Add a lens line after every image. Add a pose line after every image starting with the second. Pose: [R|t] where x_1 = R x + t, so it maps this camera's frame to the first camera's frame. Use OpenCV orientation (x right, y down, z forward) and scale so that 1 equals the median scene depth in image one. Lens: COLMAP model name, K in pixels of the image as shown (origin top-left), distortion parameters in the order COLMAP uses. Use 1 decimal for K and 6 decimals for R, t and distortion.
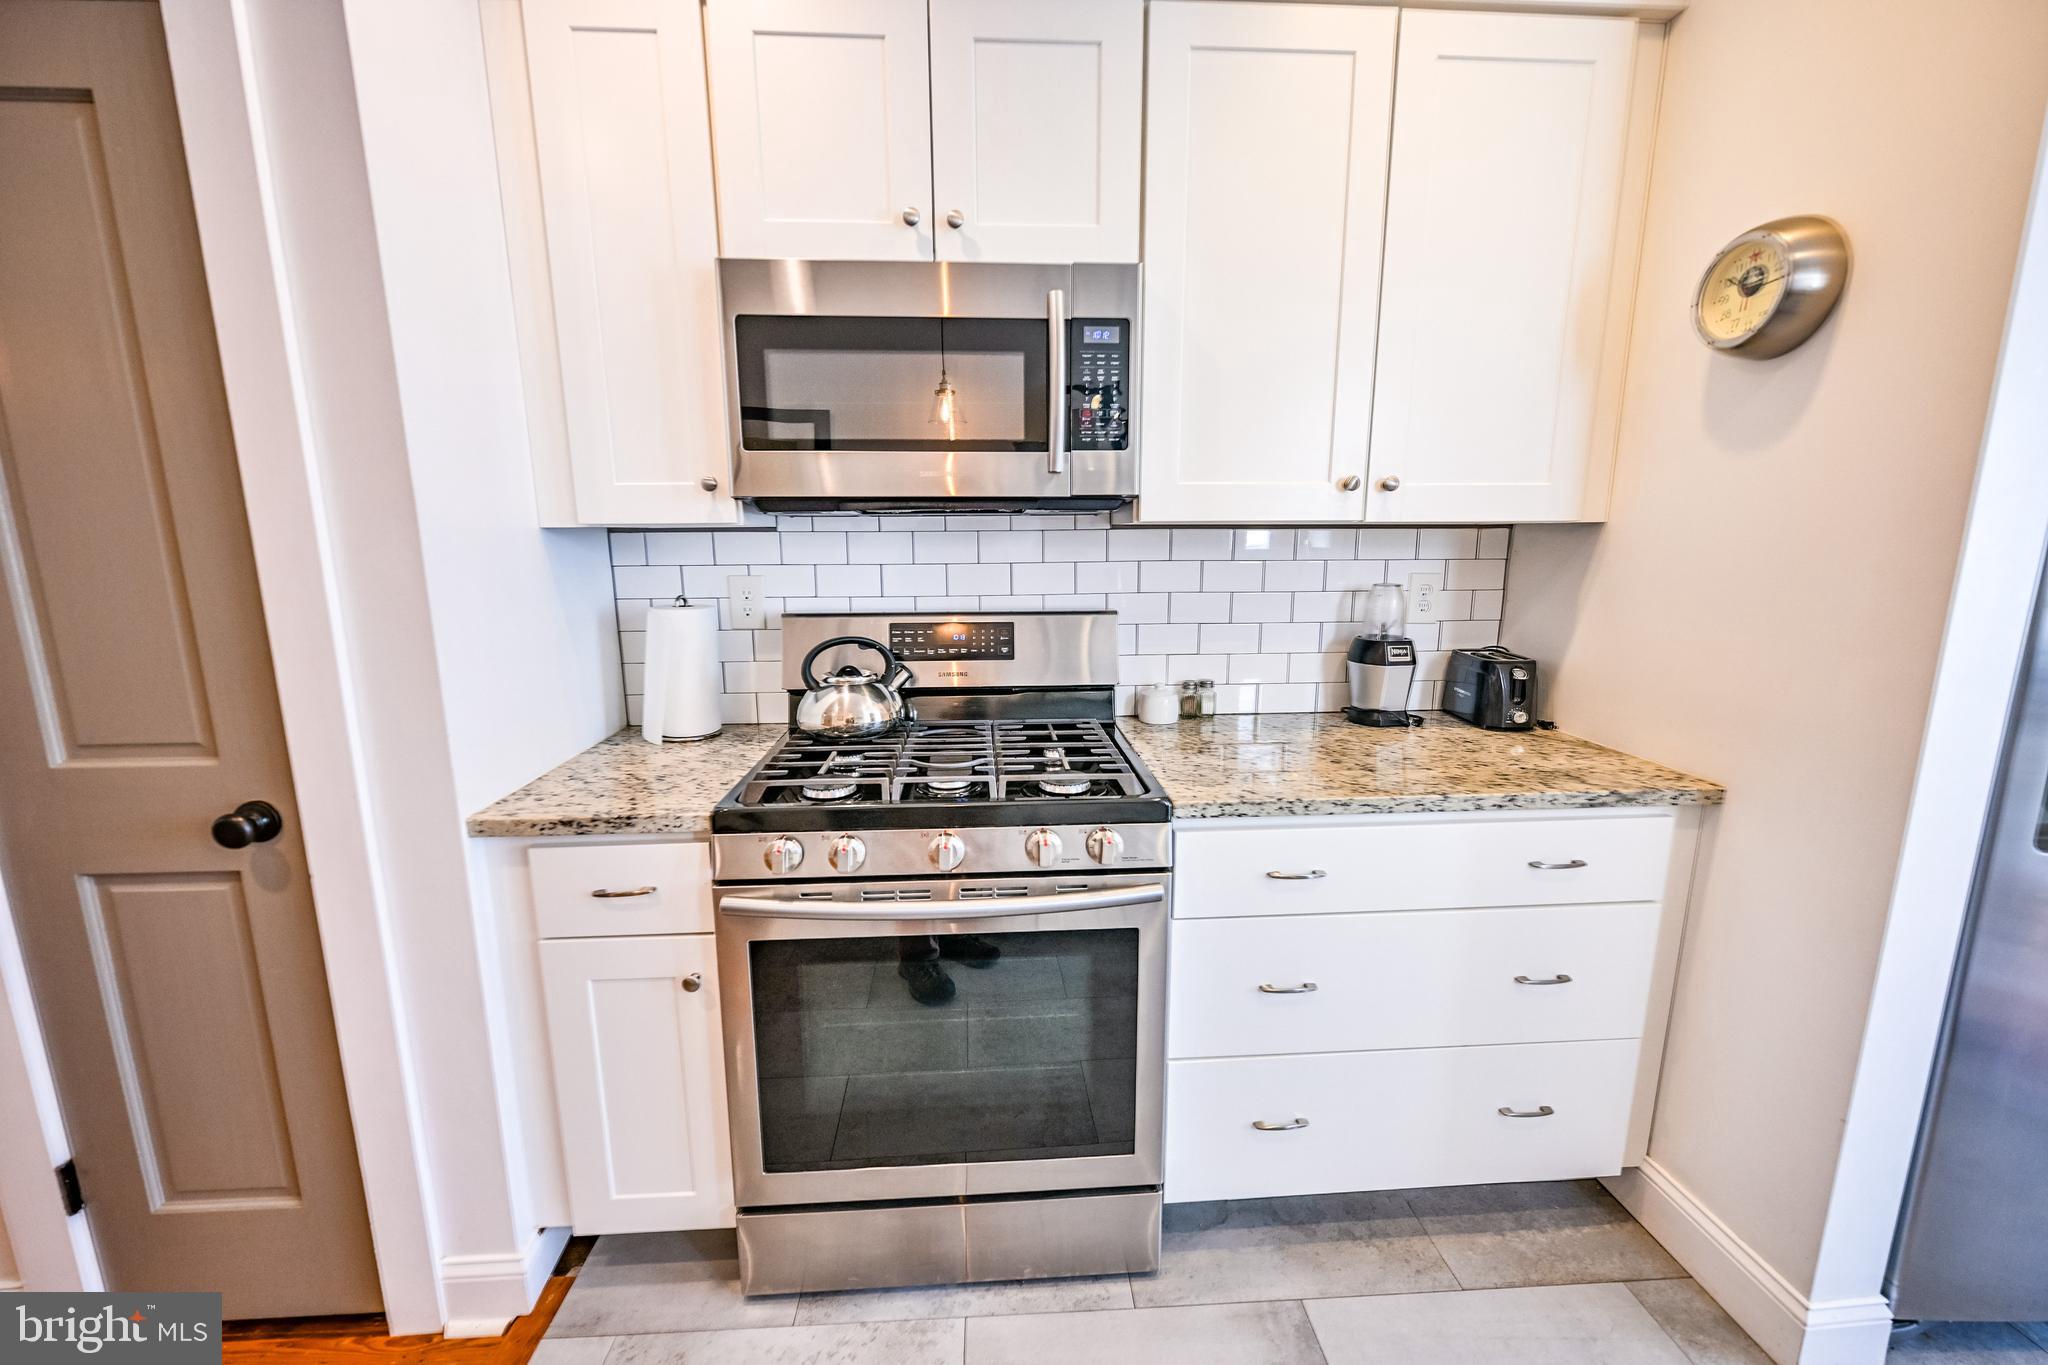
lens RADIAL K [[810.5, 0, 1119.6], [0, 810.5, 684.6], [0, 0, 1]] dist [-0.003938, 0.000768]
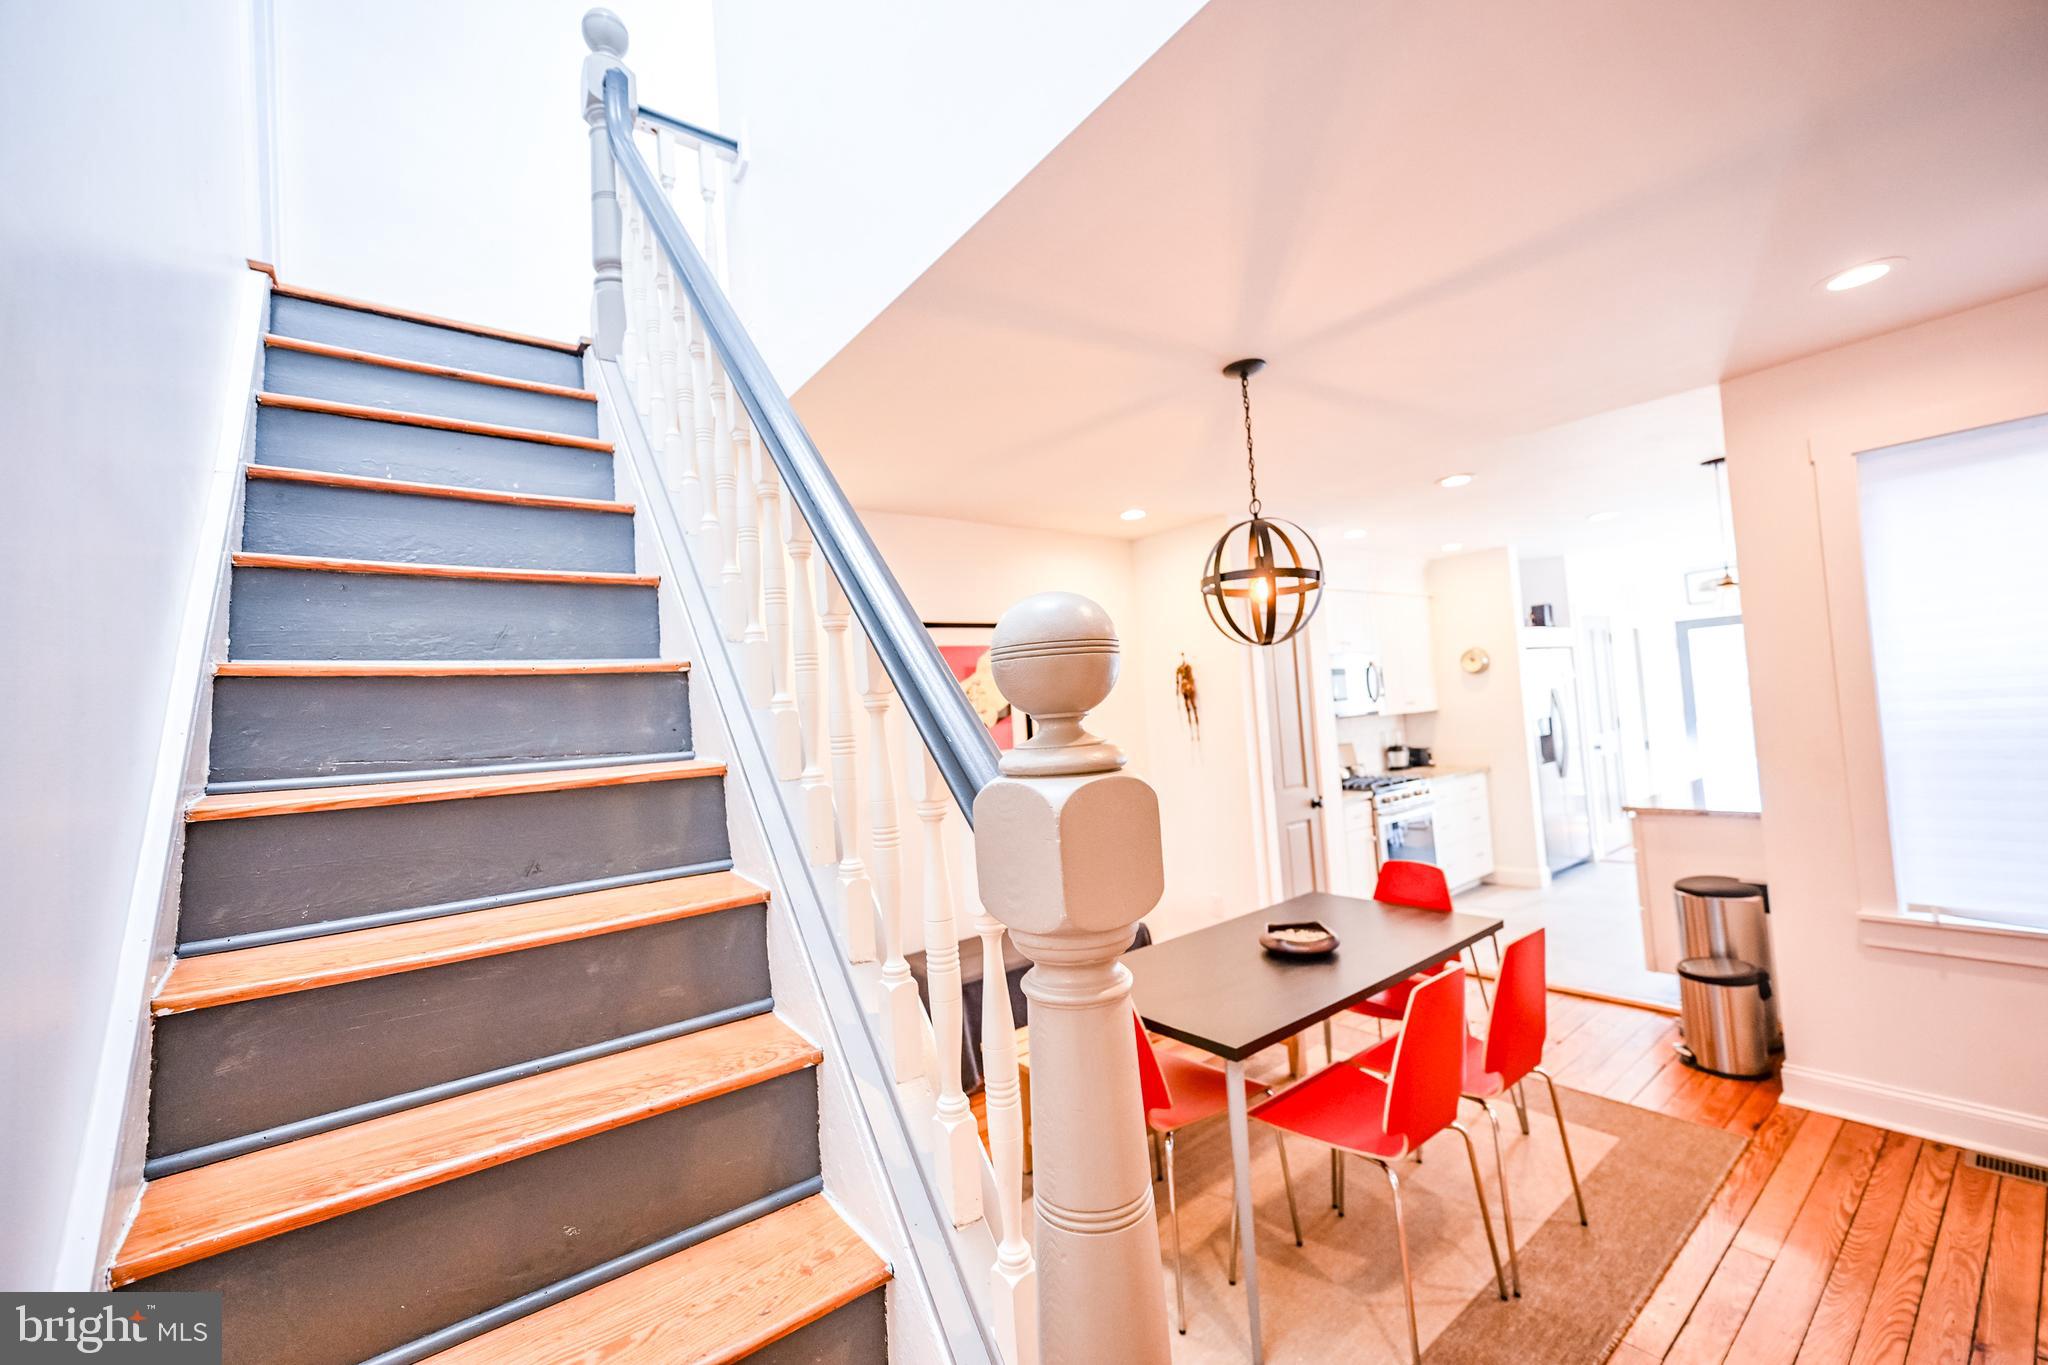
lens RADIAL K [[810.5, 0, 1020.9], [0, 810.5, 668.9], [0, 0, 1]] dist [-0.003938, 0.000768]
pose [[0.836806, -0.028906, 0.546736, -3.546789], [0.163451, 0.966255, -0.199084, 0.066664], [-0.522532, 0.255960, 0.813293, -1.296470]]
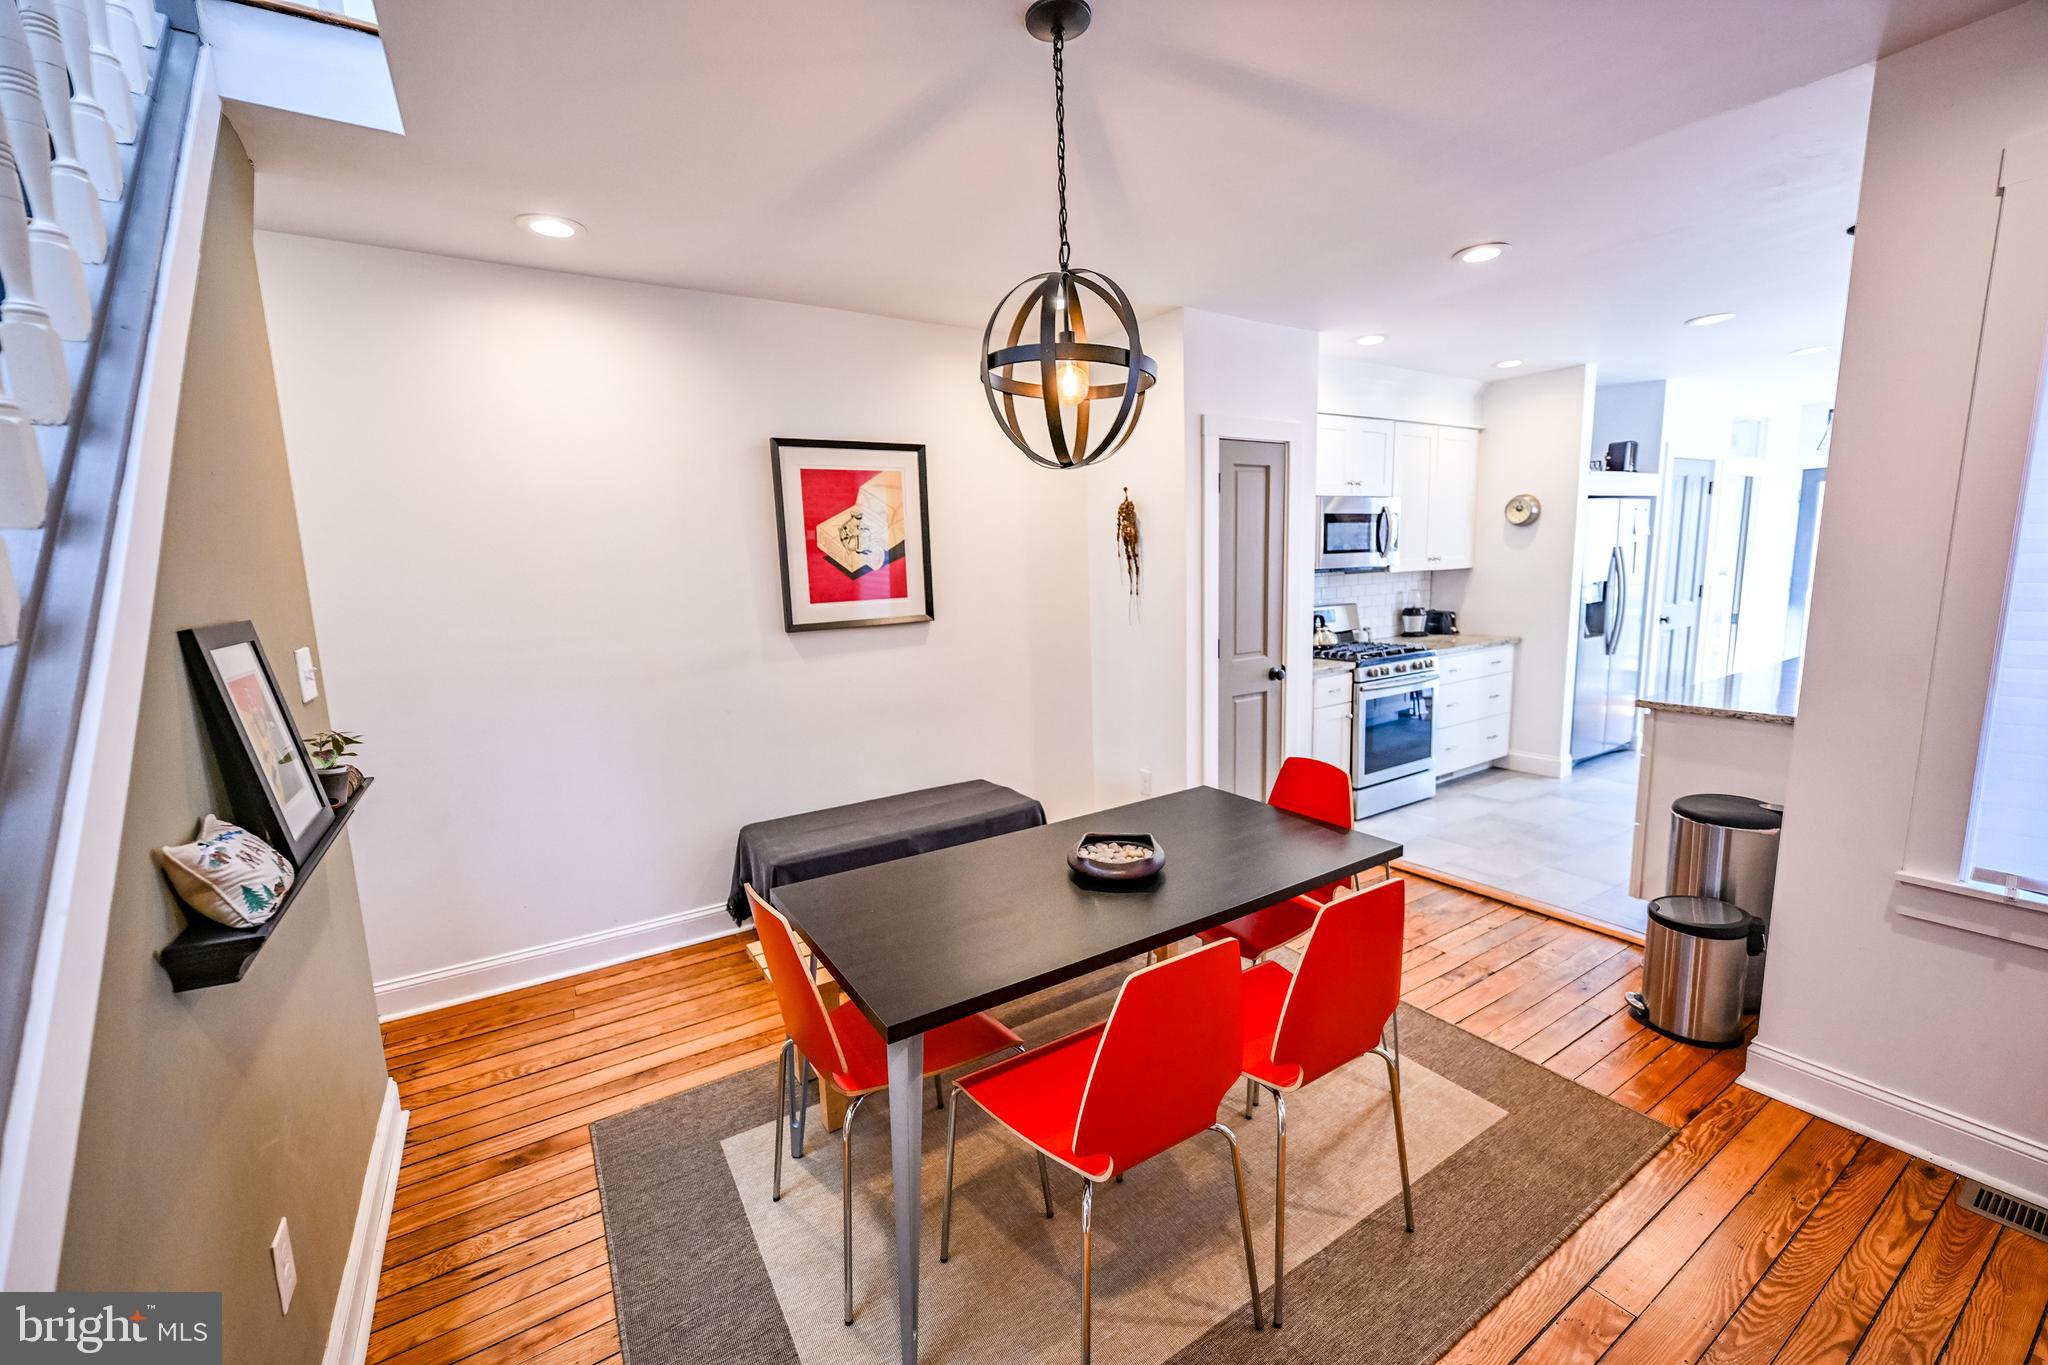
lens RADIAL K [[810.5, 0, 1030.3], [0, 810.5, 679.4], [0, 0, 1]] dist [-0.003938, 0.000768]
pose [[0.882701, -0.100562, 0.459050, -2.822441], [0.117046, 0.993098, -0.007512, 0.075054], [-0.455126, 0.060361, 0.888379, -1.207463]]
